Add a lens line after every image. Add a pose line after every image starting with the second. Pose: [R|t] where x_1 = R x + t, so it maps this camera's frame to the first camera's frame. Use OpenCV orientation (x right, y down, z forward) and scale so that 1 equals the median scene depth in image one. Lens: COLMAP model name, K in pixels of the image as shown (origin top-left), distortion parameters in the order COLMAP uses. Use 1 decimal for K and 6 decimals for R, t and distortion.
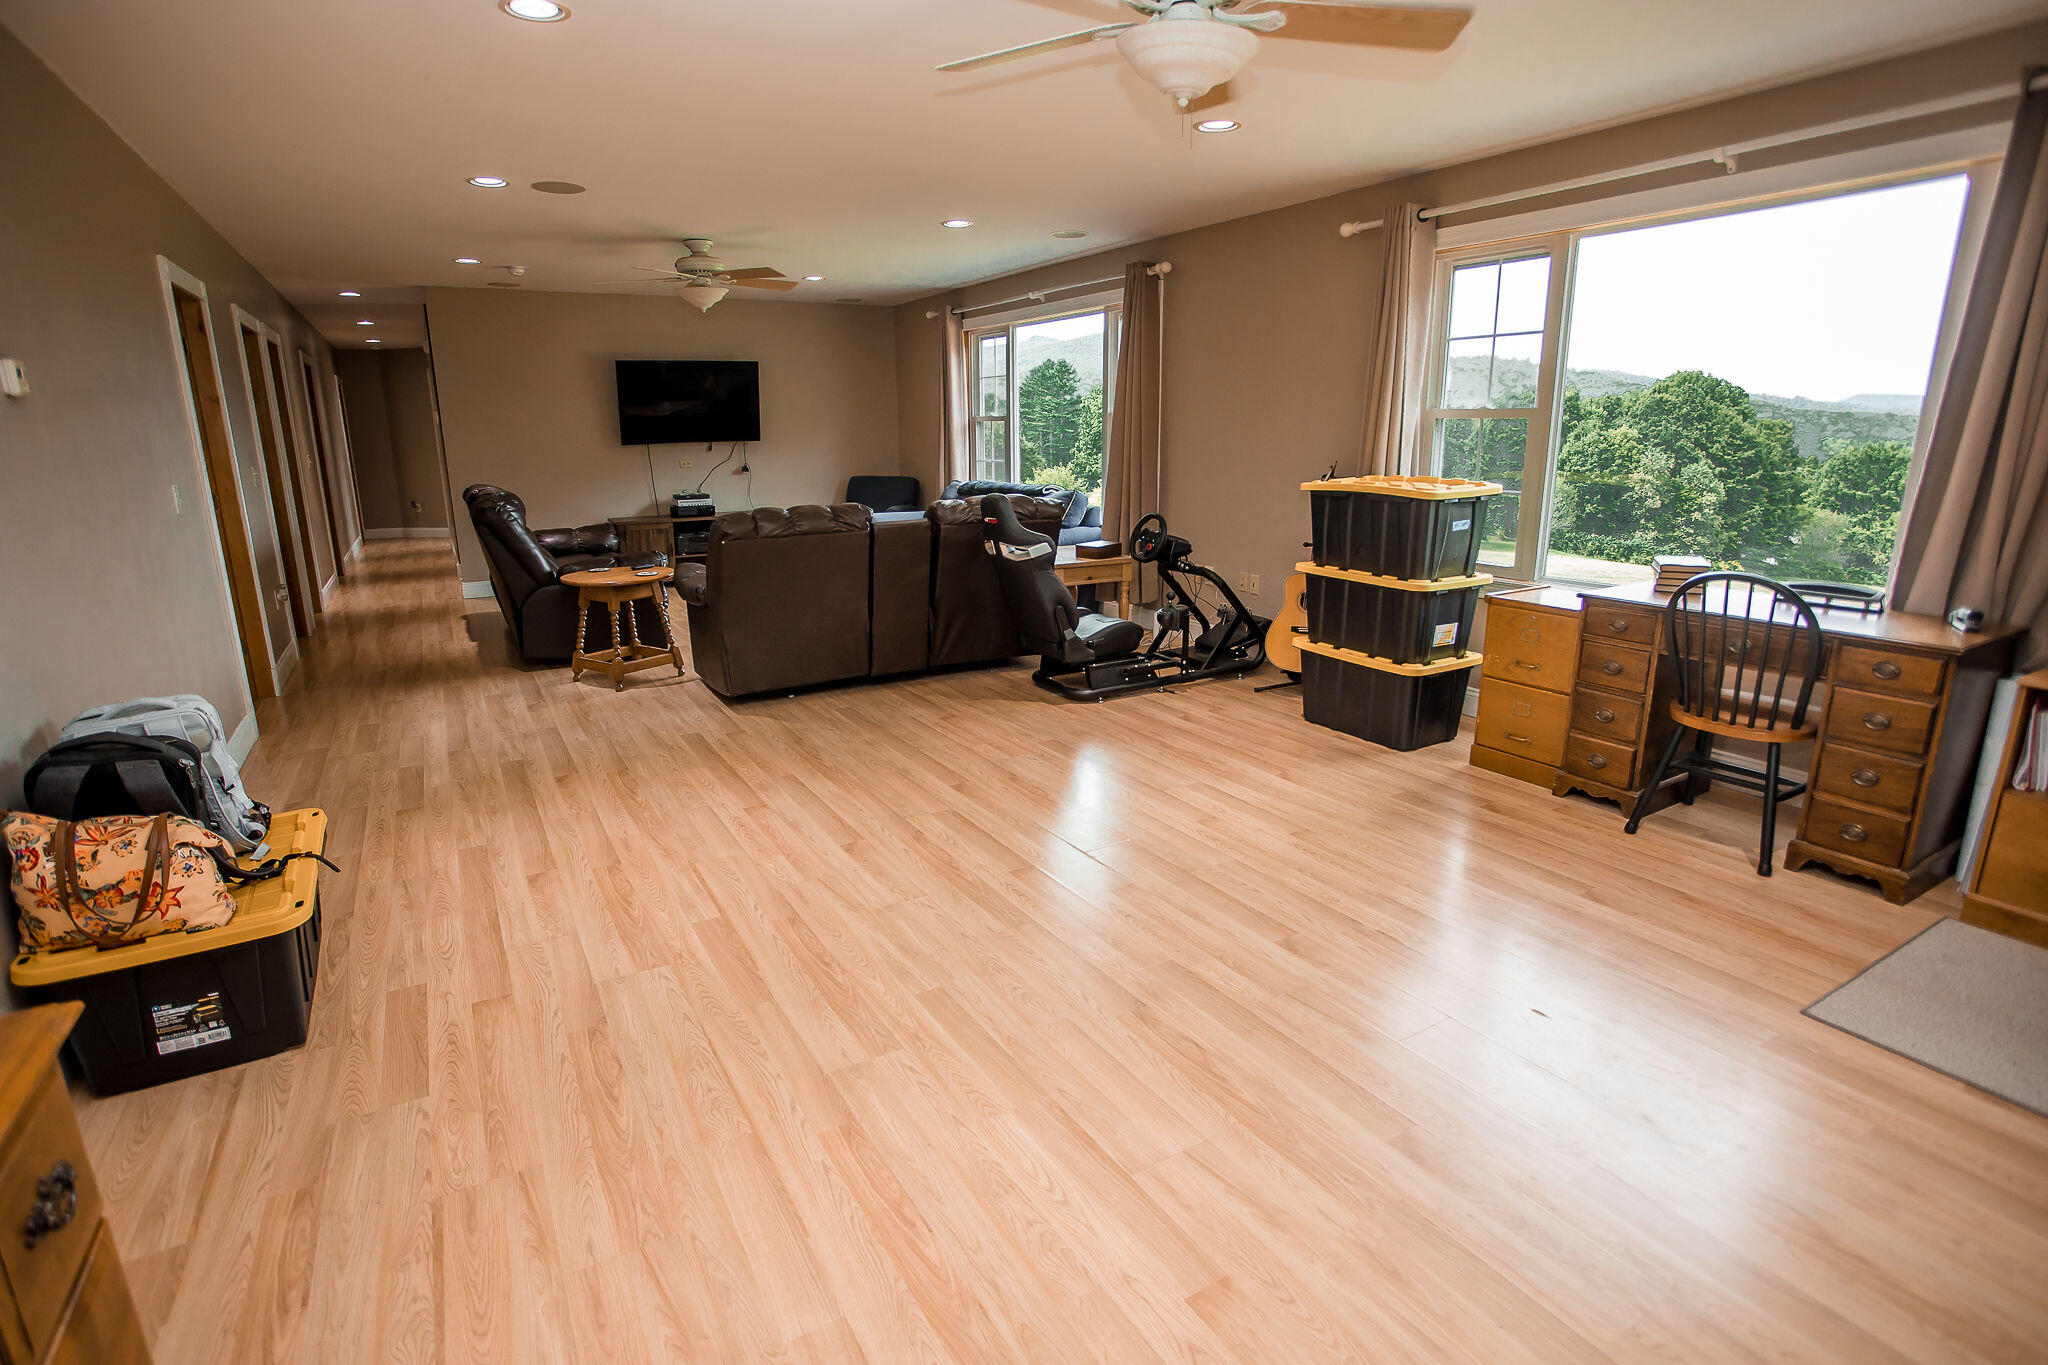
lens RADIAL K [[990.2, 0, 1019.3], [0, 990.2, 681.8], [0, 0, 1]] dist [-0.074884, 0.037678]
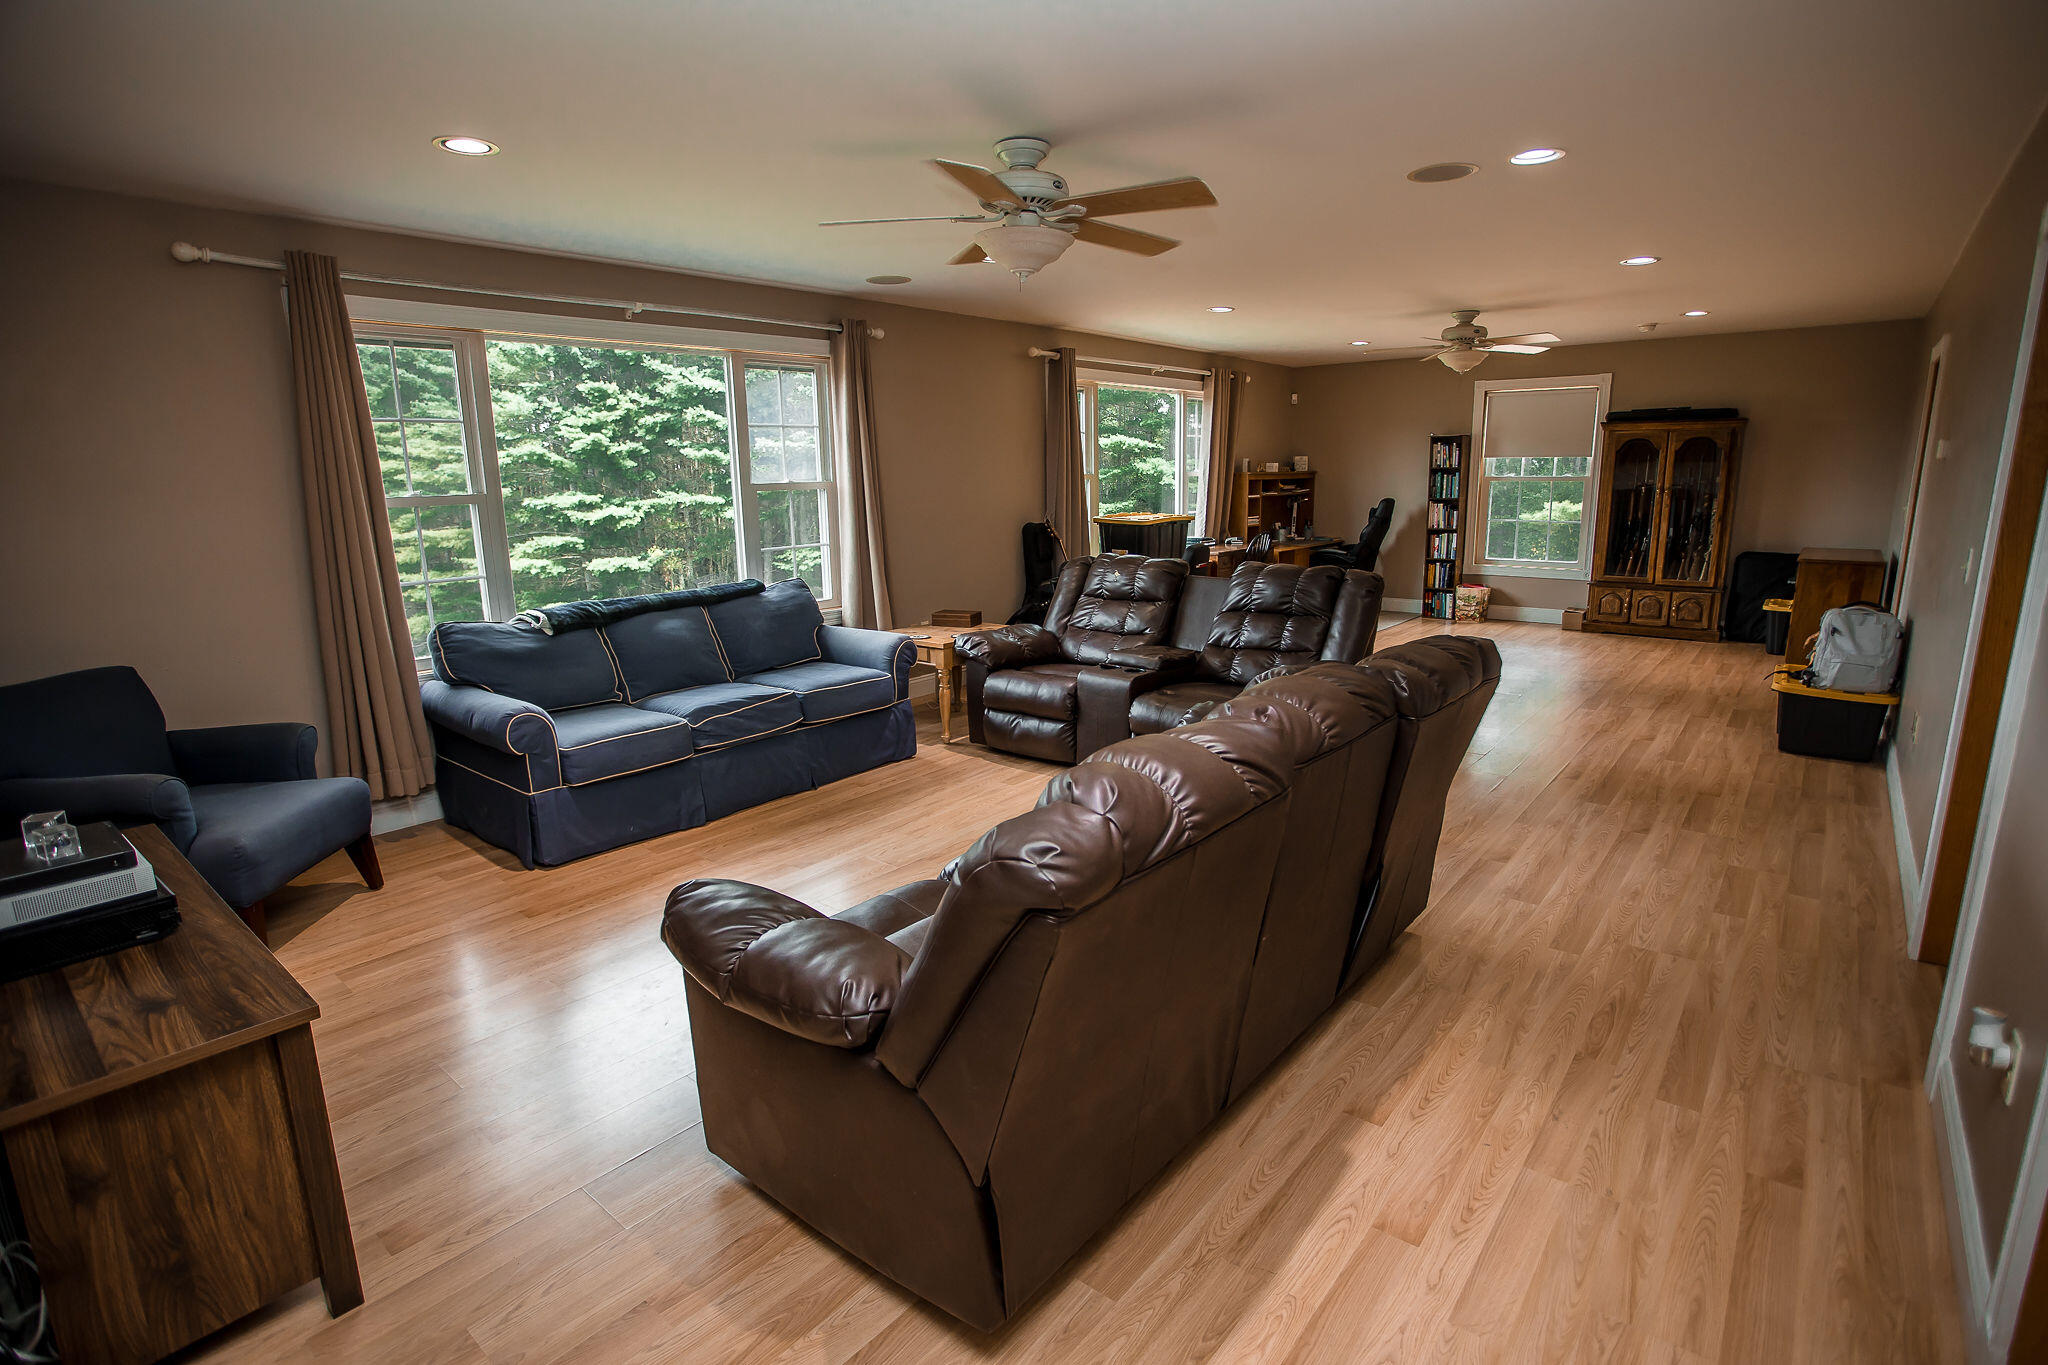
lens RADIAL K [[990.2, 0, 1019.3], [0, 990.2, 681.8], [0, 0, 1]] dist [-0.074884, 0.037678]
pose [[-0.325182, -0.182247, 0.927924, -1.419768], [0.260792, 0.925918, 0.273245, -0.540408], [-0.908980, 0.330850, -0.253563, 2.012970]]
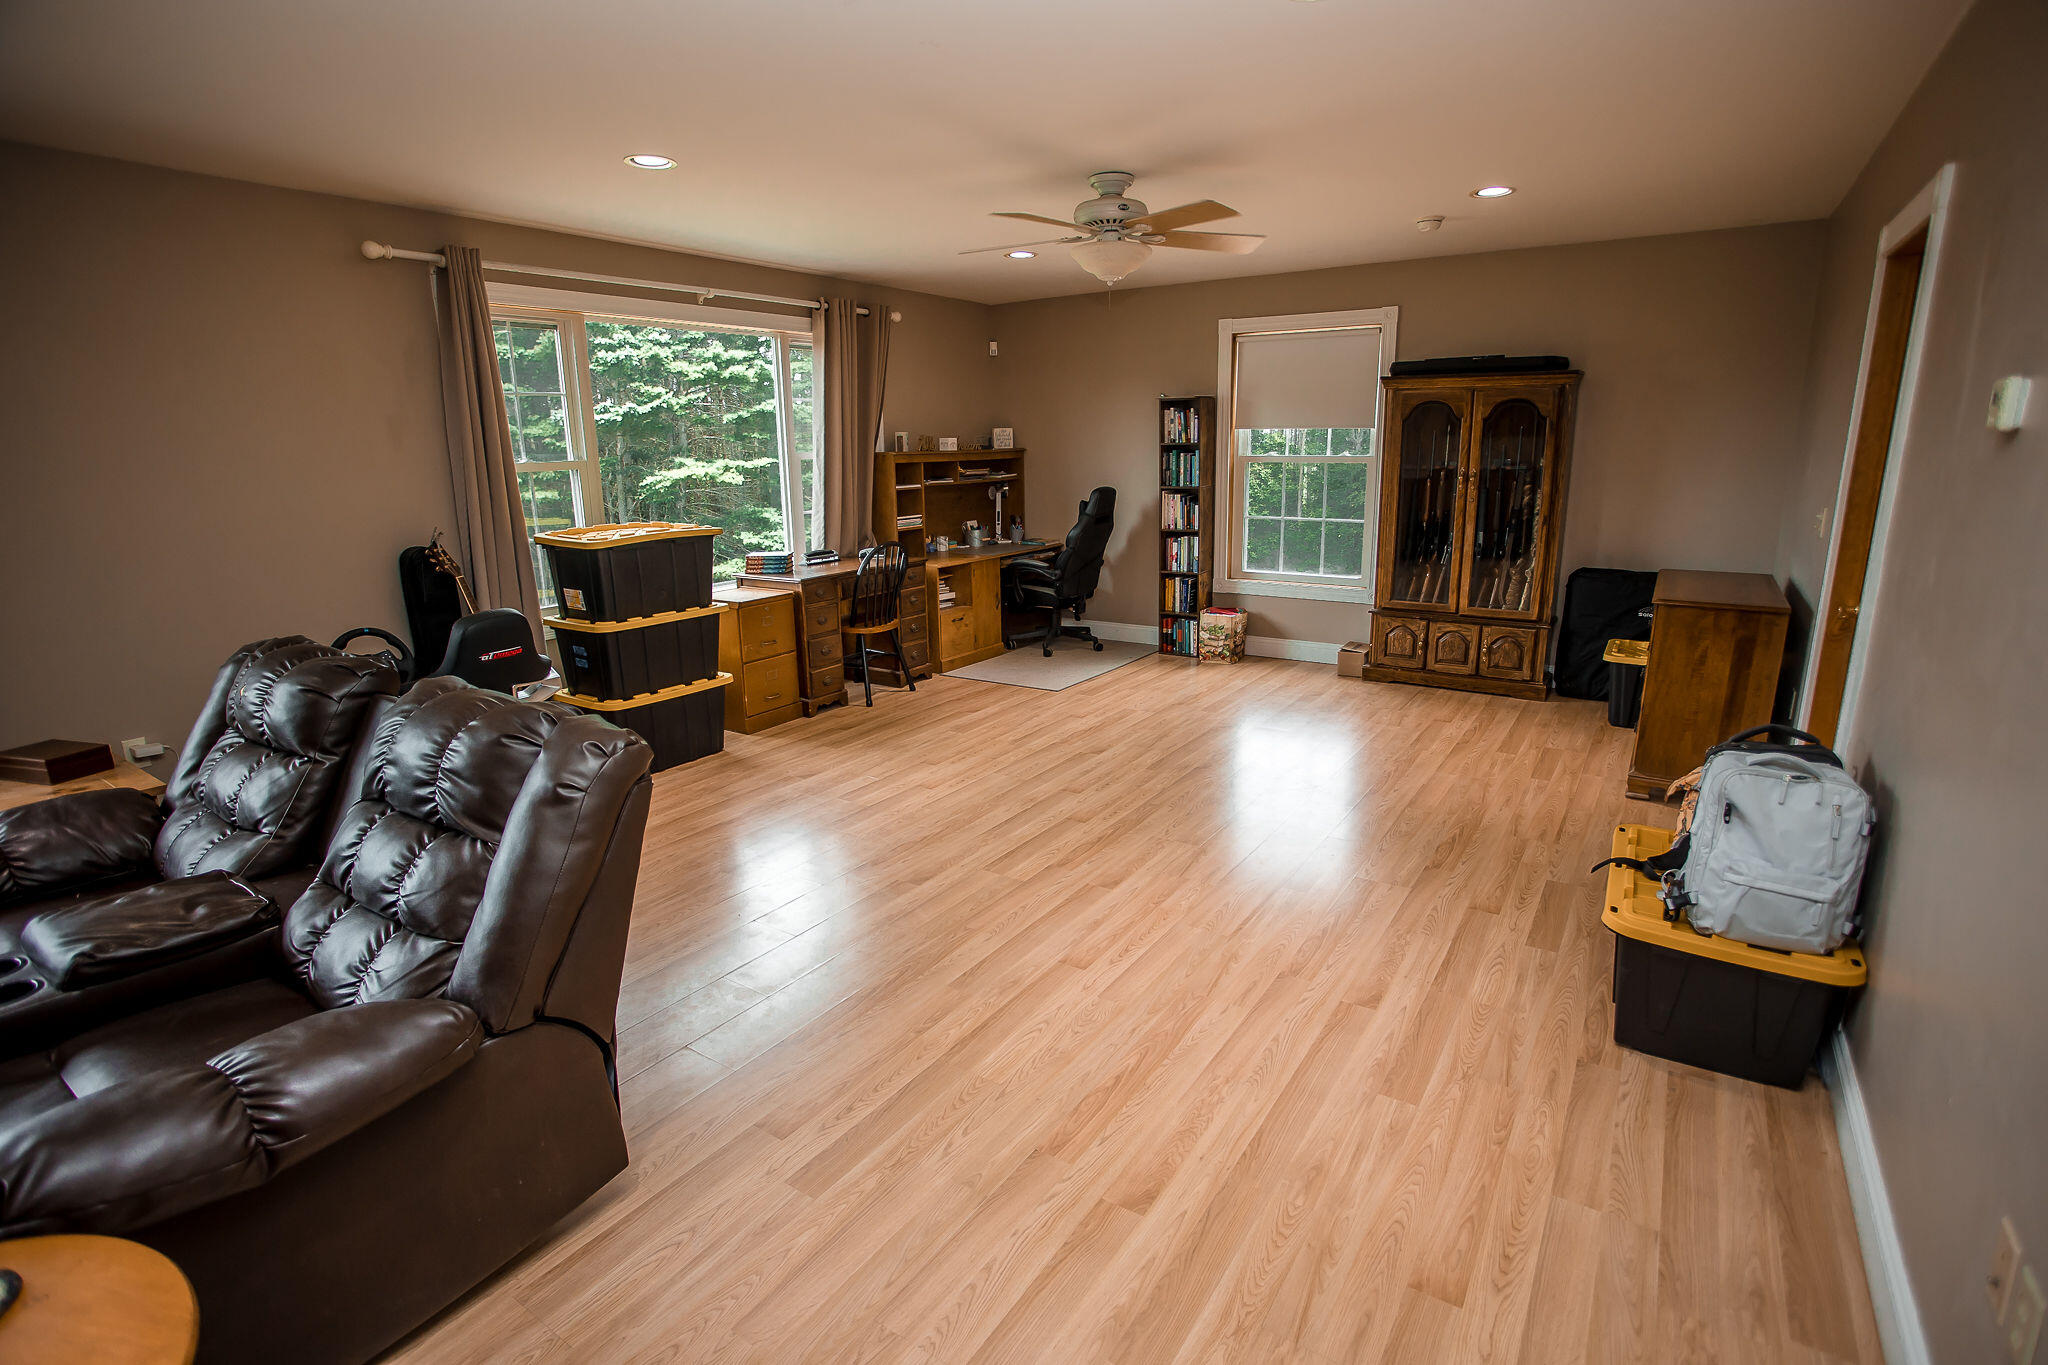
lens RADIAL K [[990.2, 0, 1019.3], [0, 990.2, 681.8], [0, 0, 1]] dist [-0.074884, 0.037678]
pose [[-0.423628, -0.197249, 0.884099, -0.891780], [0.249594, 0.912805, 0.323250, -0.337286], [-0.870771, 0.357603, -0.337458, 1.218650]]
